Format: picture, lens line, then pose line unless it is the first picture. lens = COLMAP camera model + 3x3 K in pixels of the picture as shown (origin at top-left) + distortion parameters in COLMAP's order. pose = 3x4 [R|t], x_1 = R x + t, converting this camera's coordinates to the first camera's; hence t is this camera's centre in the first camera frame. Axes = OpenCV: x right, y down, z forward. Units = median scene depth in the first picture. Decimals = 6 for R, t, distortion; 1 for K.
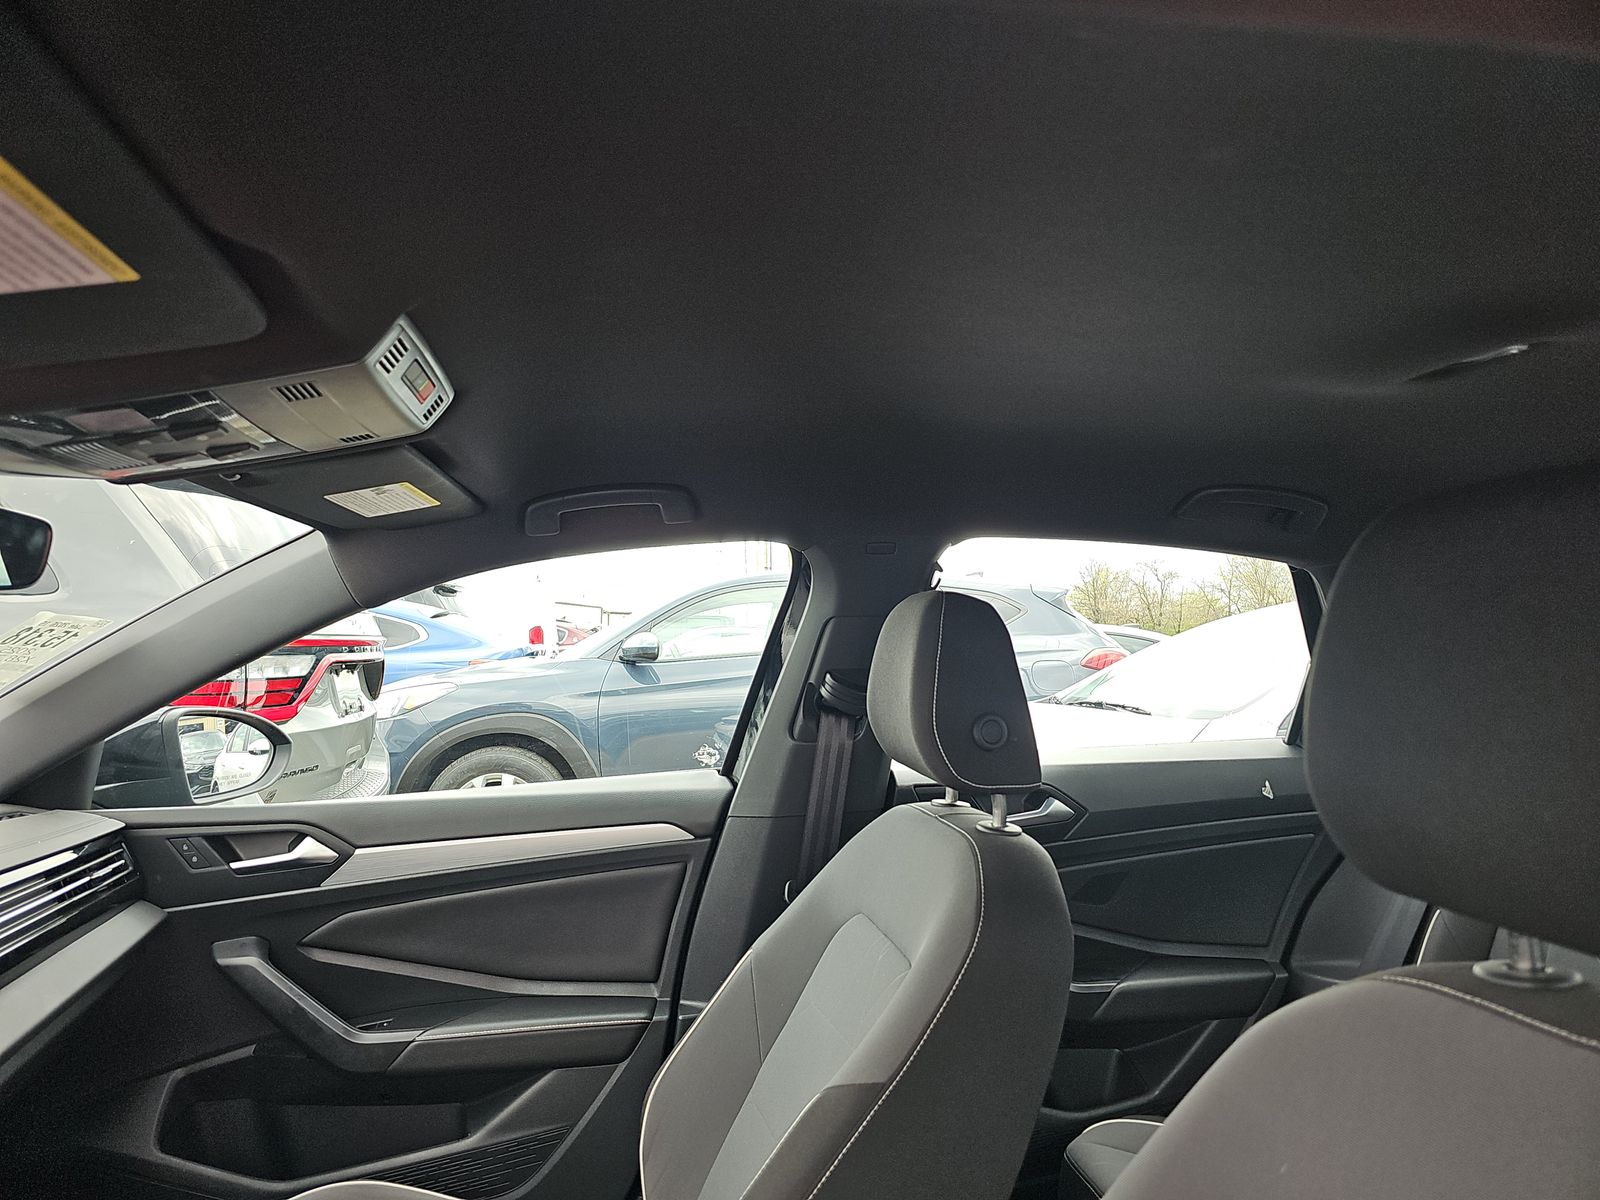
lens RADIAL K [[1086.3, 0, 799.2], [0, 1086.3, 593.0], [0, 0, 1]] dist [0.088987, -0.097572]
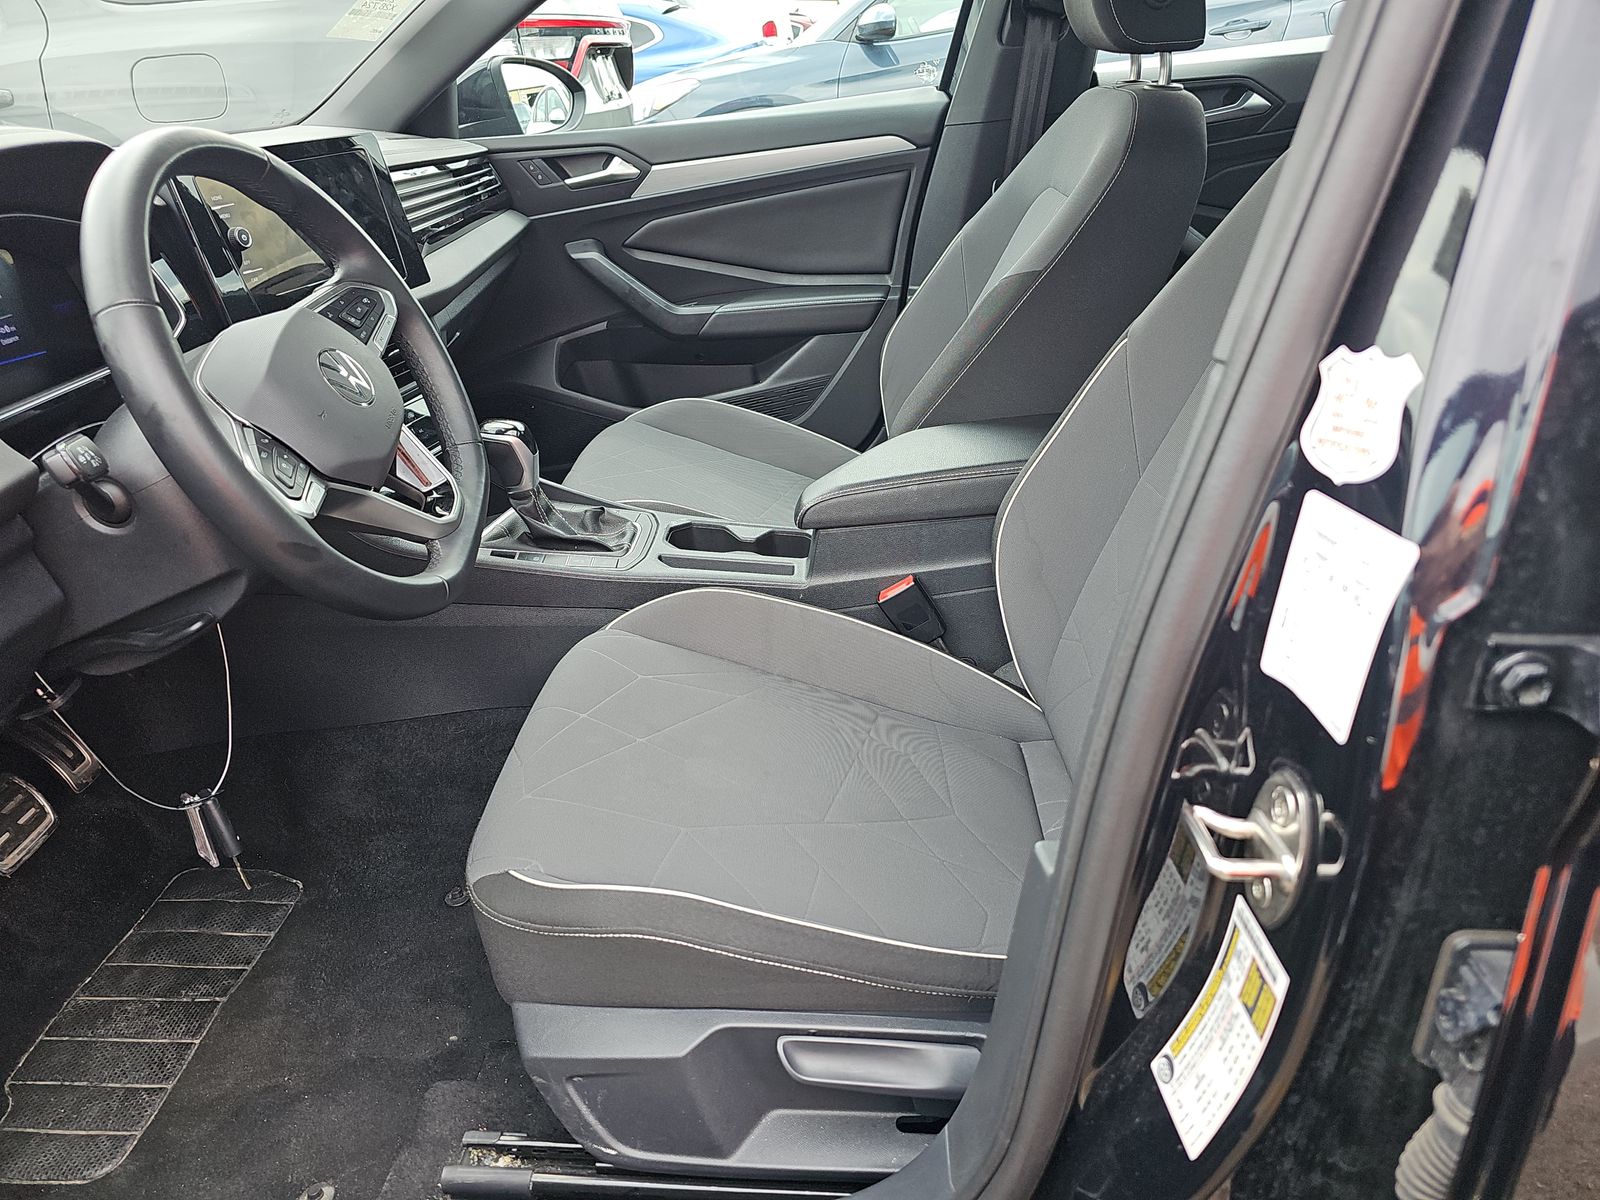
lens RADIAL K [[1086.3, 0, 799.2], [0, 1086.3, 593.0], [0, 0, 1]] dist [0.088987, -0.097572]
pose [[0.975190, 0.032177, -0.219017, 0.057470], [0.079042, 0.873546, 0.480282, 0.063375], [0.206775, -0.485677, 0.849330, -0.278928]]
